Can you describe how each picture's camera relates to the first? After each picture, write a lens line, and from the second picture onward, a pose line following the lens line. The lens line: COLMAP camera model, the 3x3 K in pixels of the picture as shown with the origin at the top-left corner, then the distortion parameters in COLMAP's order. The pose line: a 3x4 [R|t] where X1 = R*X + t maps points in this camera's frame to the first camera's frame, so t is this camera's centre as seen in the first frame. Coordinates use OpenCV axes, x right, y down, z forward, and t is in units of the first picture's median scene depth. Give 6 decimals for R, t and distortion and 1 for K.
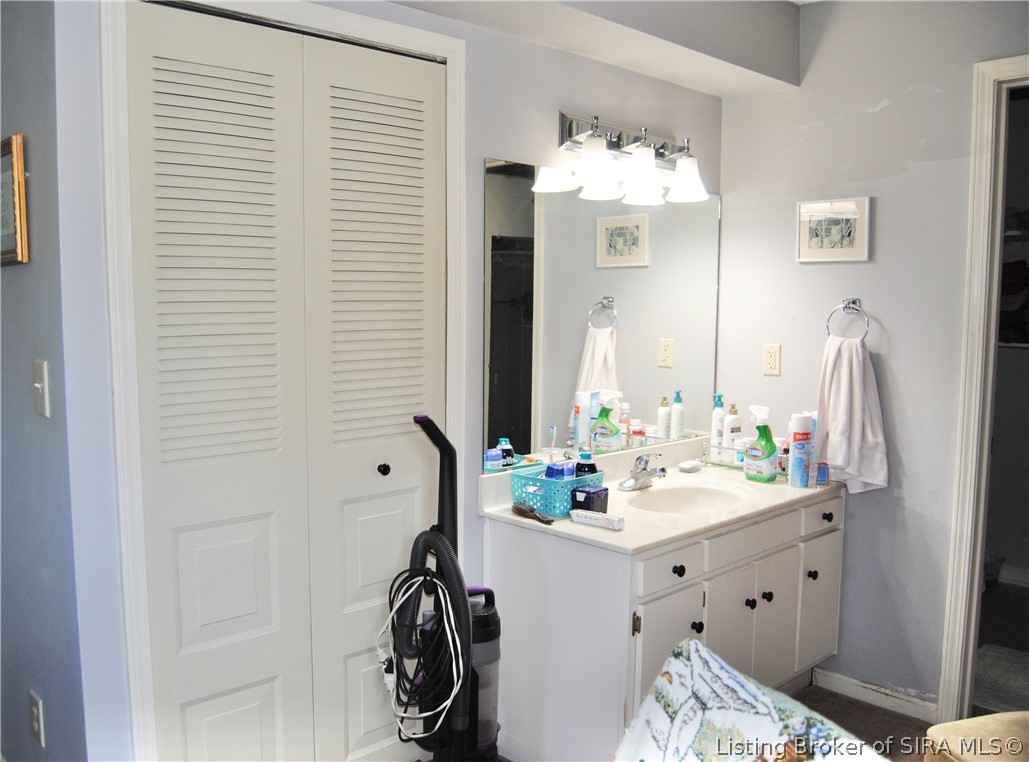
lens RADIAL K [[848.0, 0, 514.5], [0, 848.0, 392.9], [0, 0, 1]] dist [-0.005328, -0.081965]
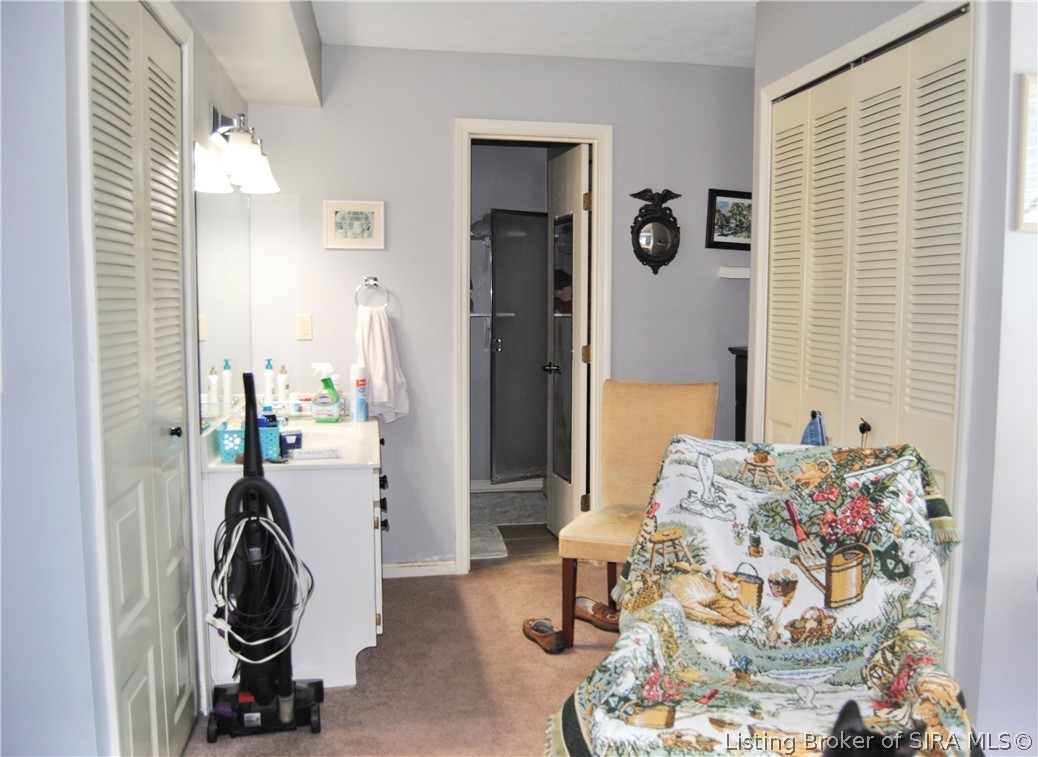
lens RADIAL K [[848.7, 0, 519.0], [0, 848.7, 378.5], [0, 0, 1]] dist [-0.064483, 0.000960]
pose [[0.564239, -0.076499, 0.822060, -0.574267], [0.088953, 0.995535, 0.031587, 0.025364], [-0.820805, 0.055302, 0.568525, 0.064835]]
